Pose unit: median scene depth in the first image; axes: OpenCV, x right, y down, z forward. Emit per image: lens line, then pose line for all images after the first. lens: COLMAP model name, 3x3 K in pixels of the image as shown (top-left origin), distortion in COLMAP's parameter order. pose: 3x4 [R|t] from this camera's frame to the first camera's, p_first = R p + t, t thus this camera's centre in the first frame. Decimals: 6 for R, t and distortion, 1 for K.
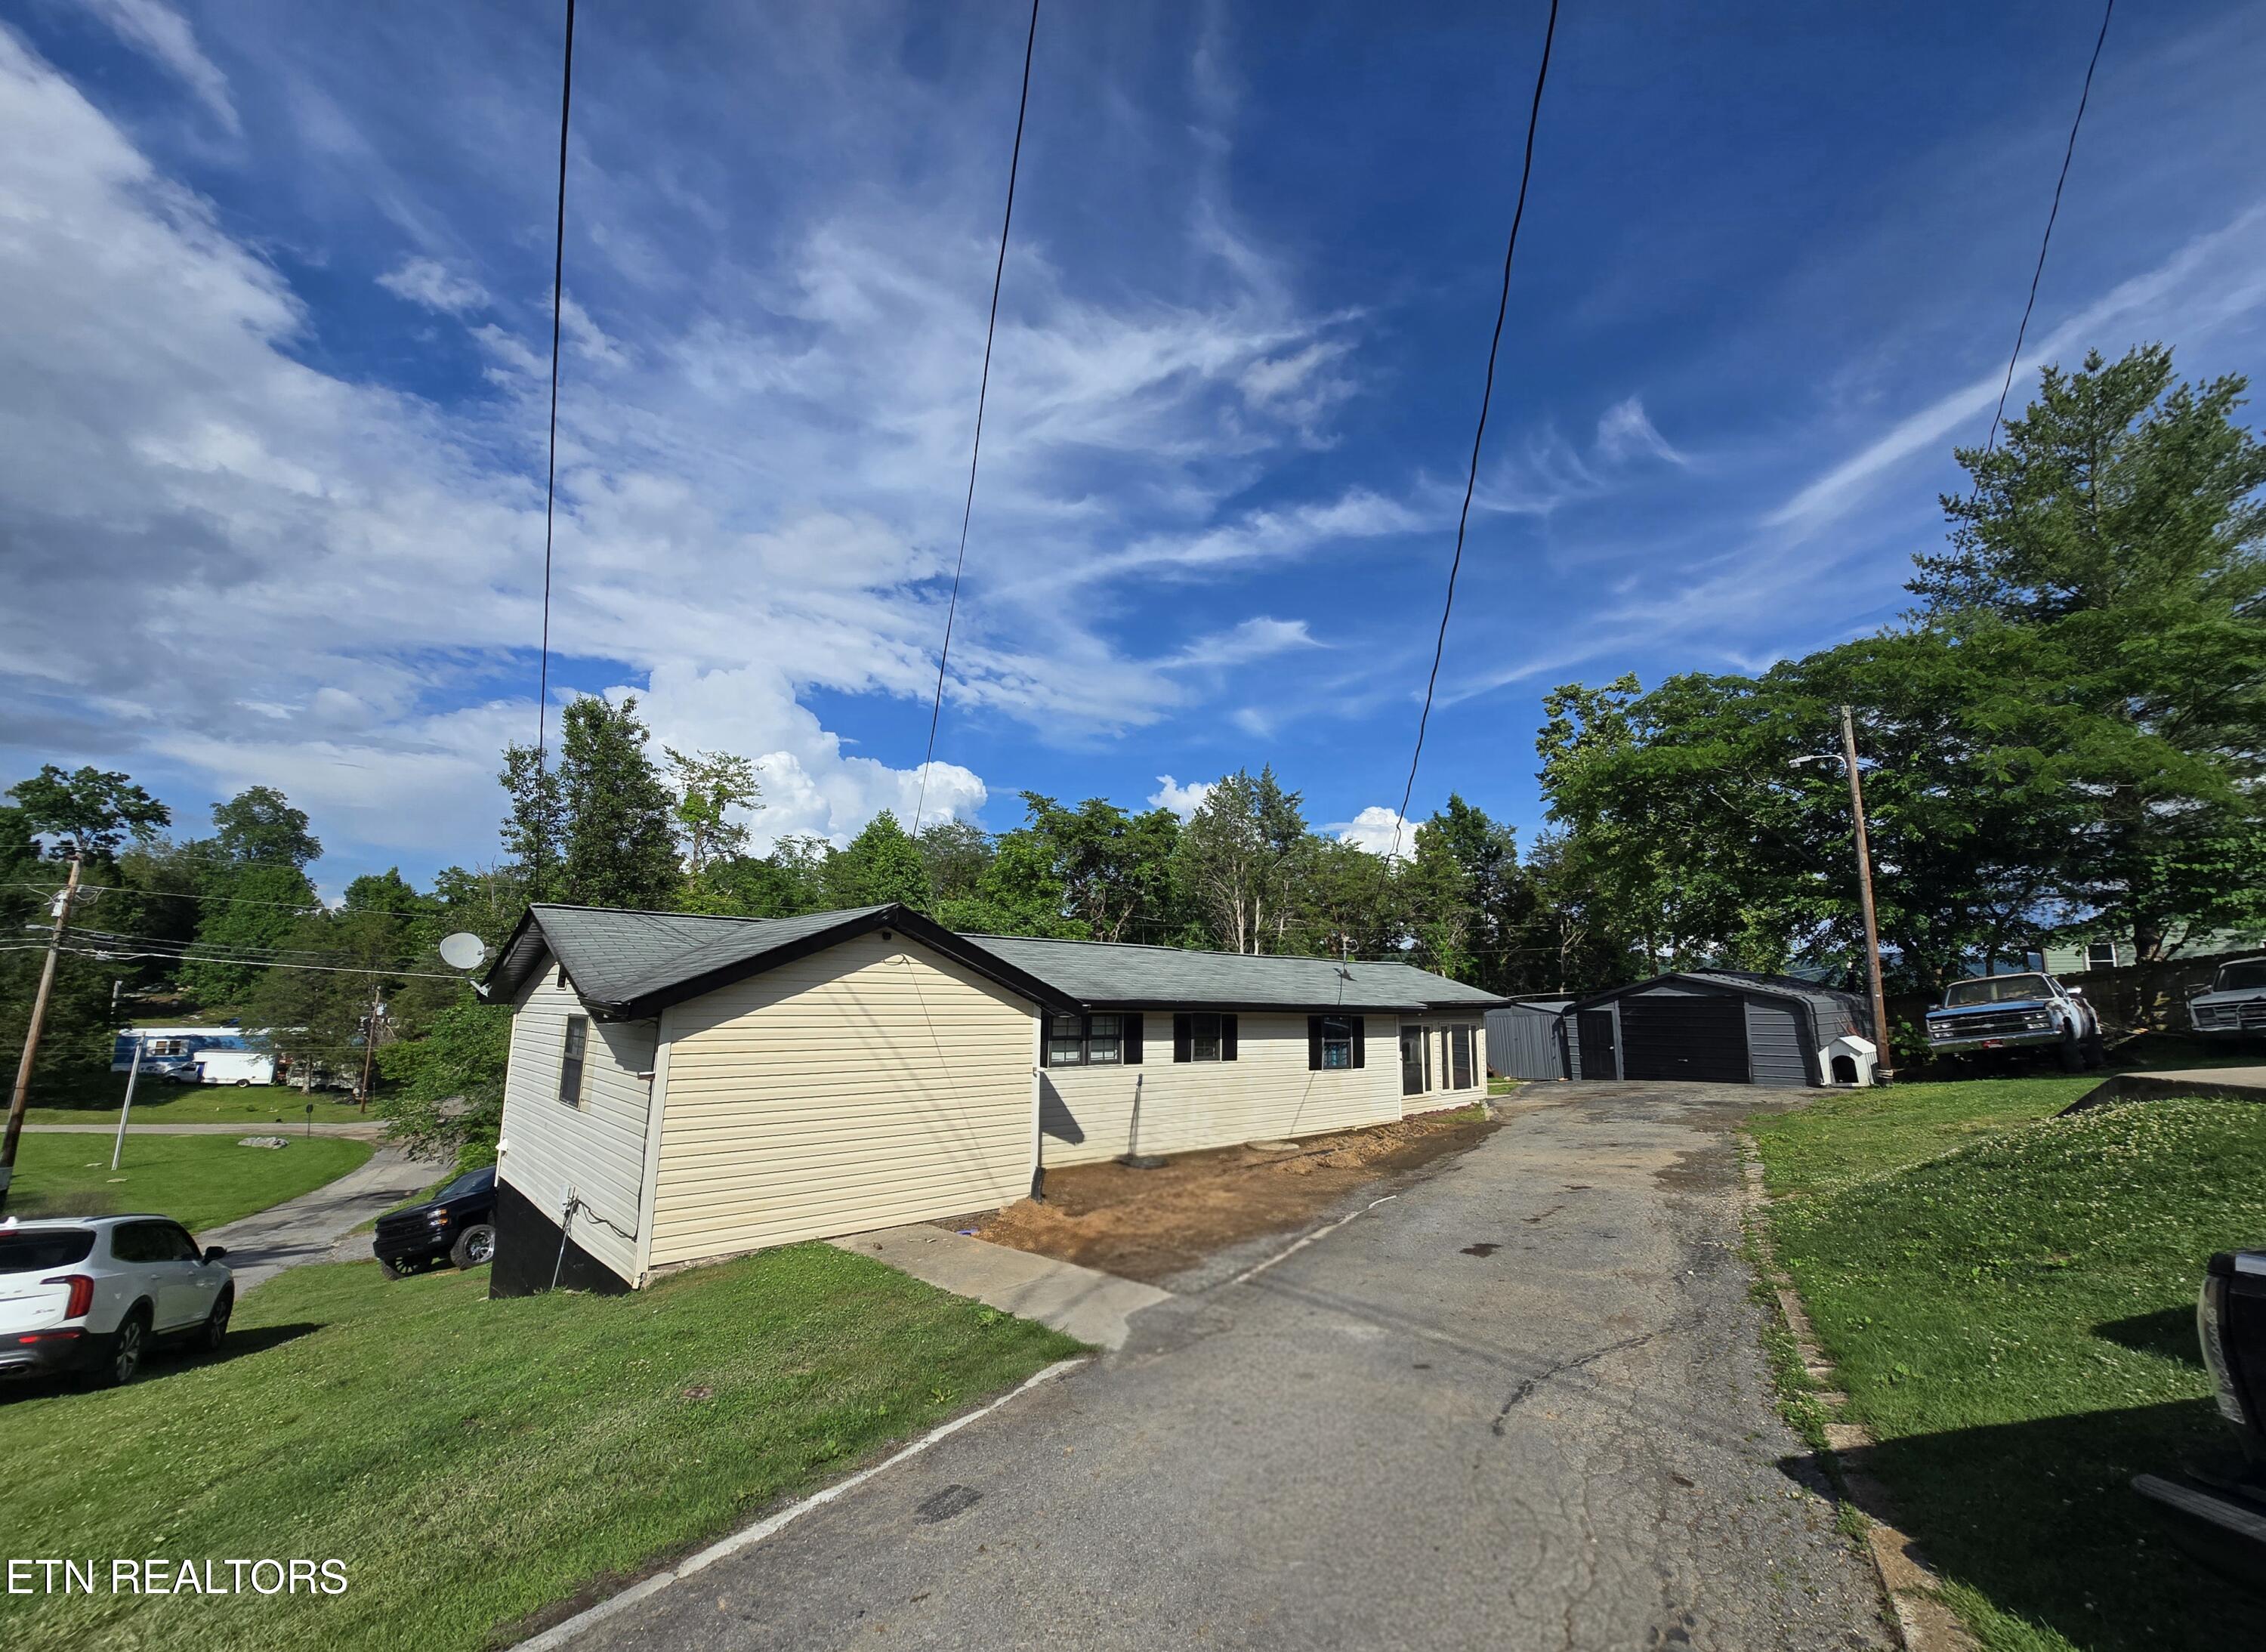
lens RADIAL K [[972.6, 0, 1137.0], [0, 972.6, 873.1], [0, 0, 1]] dist [-0.004072, 0.000501]
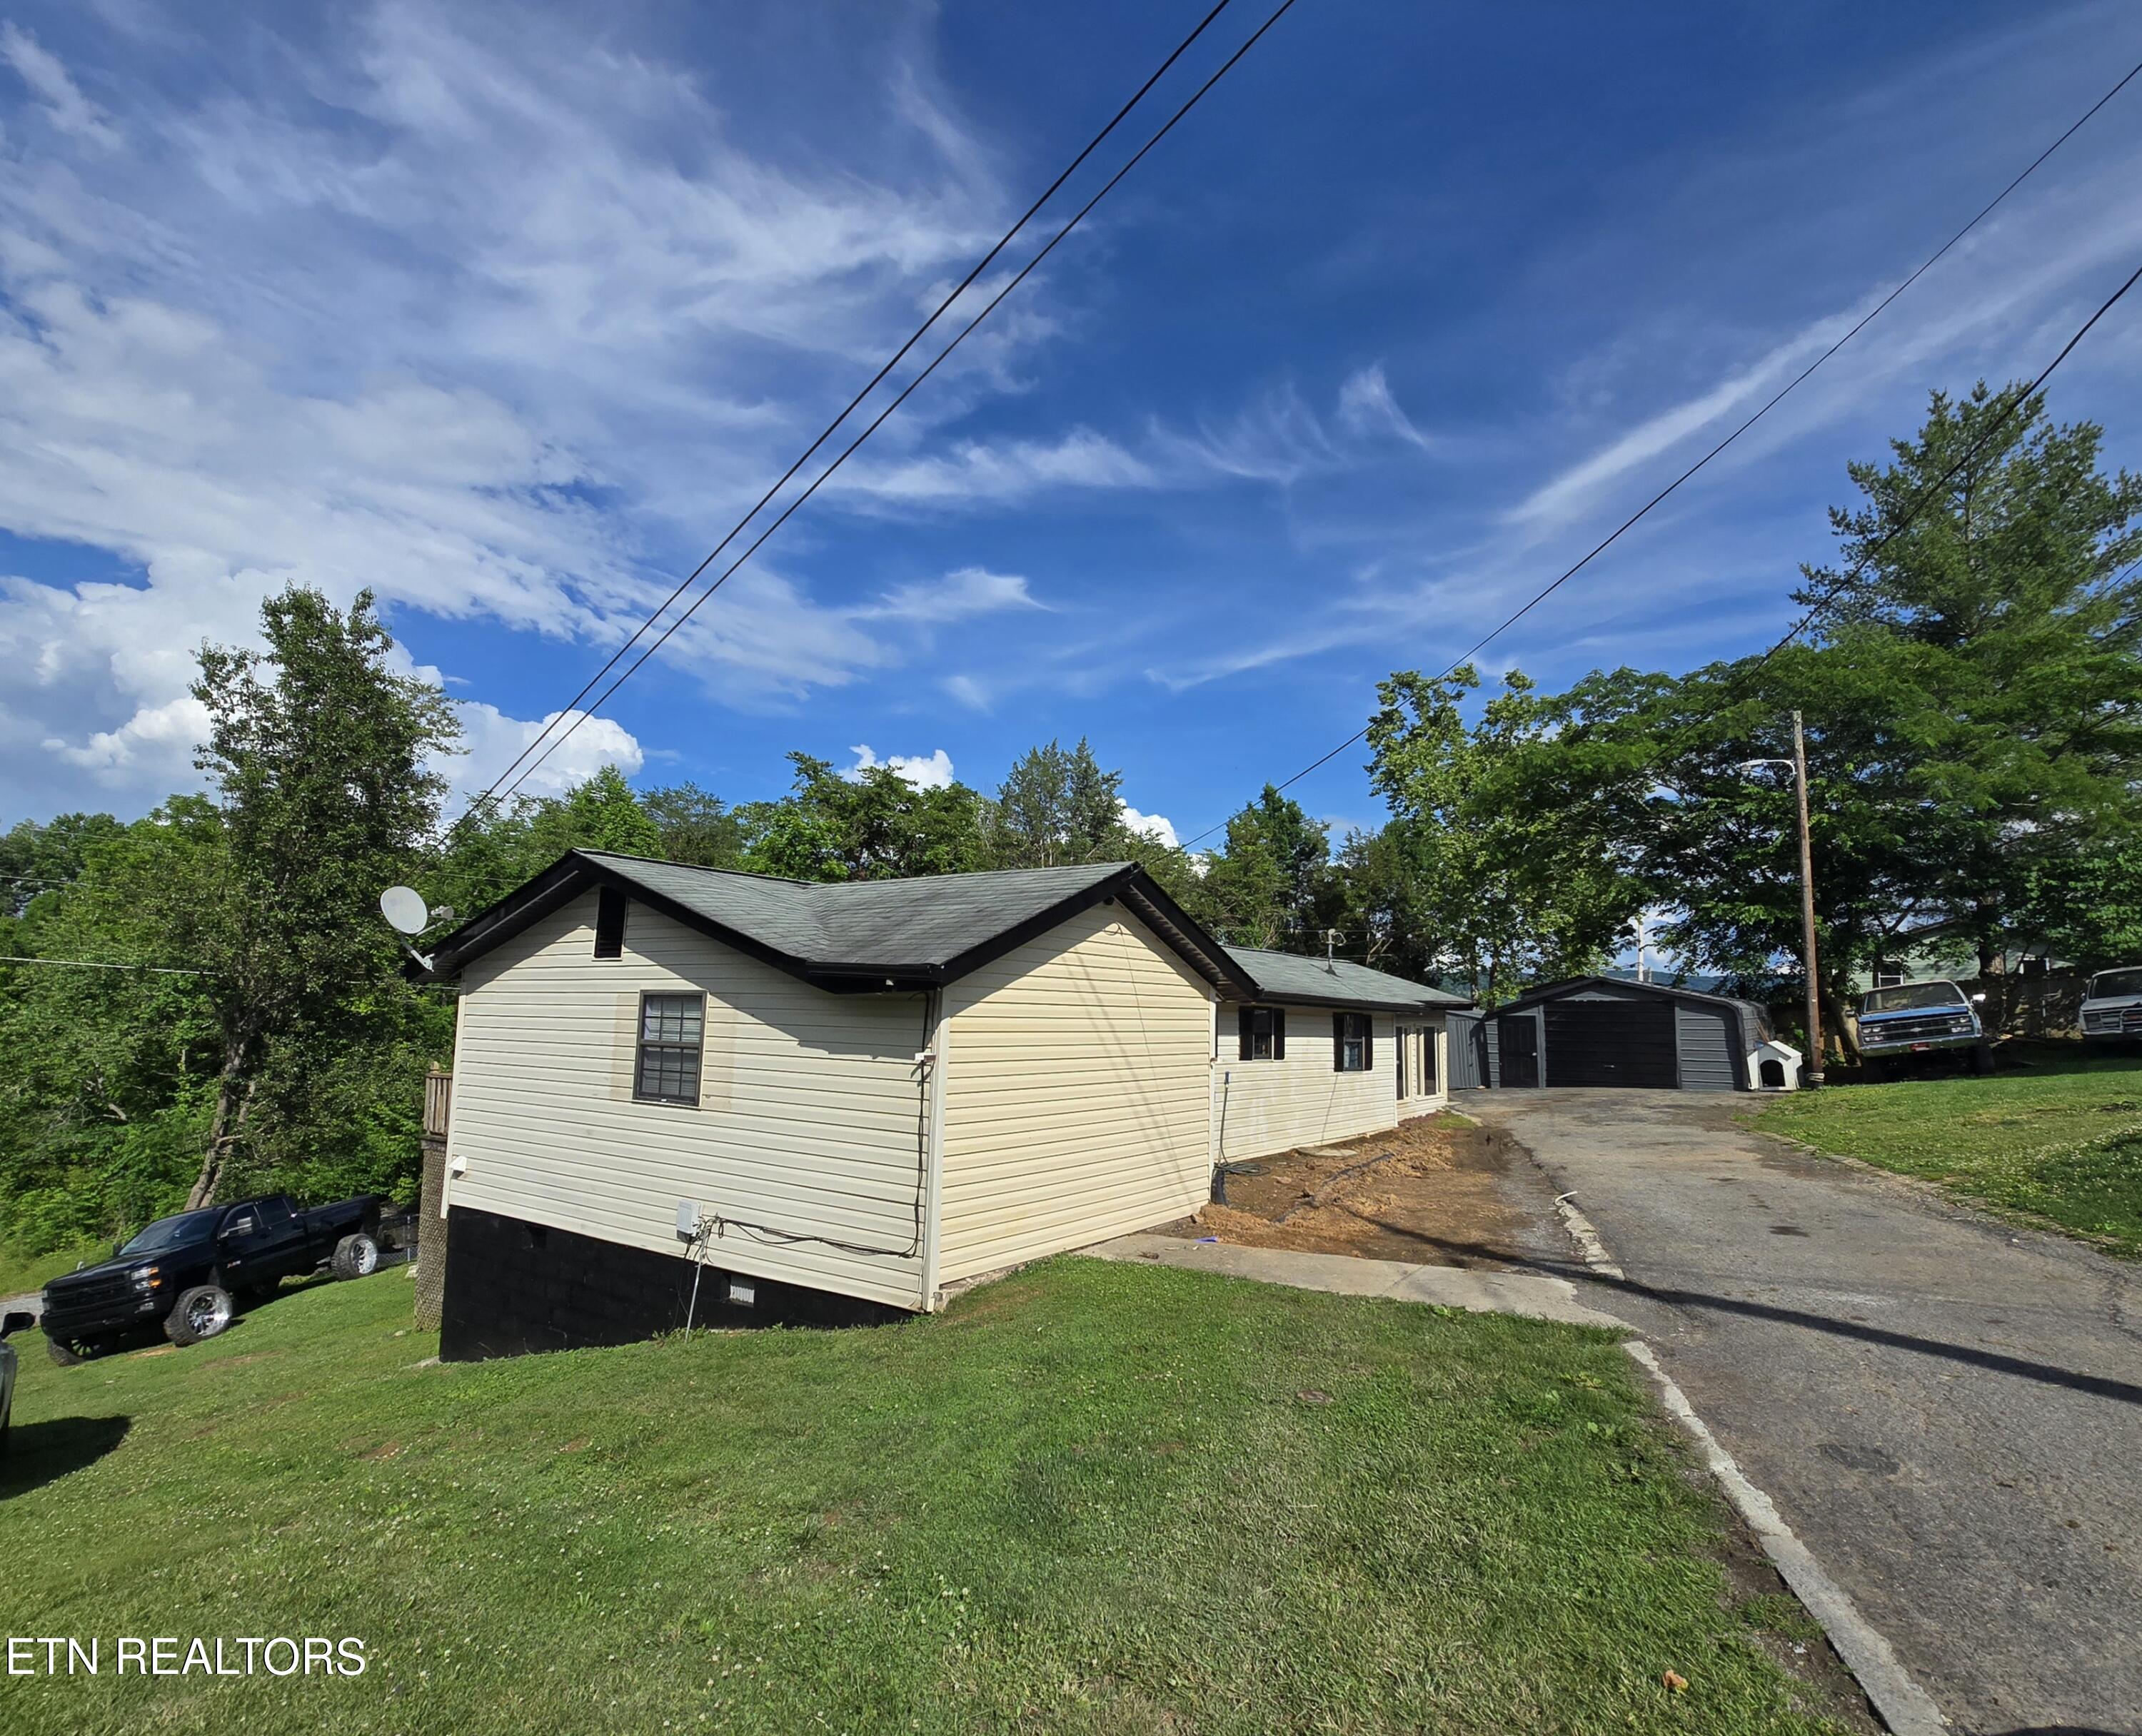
lens RADIAL K [[1130.9, 0, 1070.7], [0, 1130.9, 904.7], [0, 0, 1]] dist [-0.003239, -0.000468]
pose [[0.976281, 0.029396, 0.214503, -0.200863], [-0.036668, 0.998877, 0.030001, 0.016099], [-0.213380, -0.037155, 0.976263, 0.016285]]
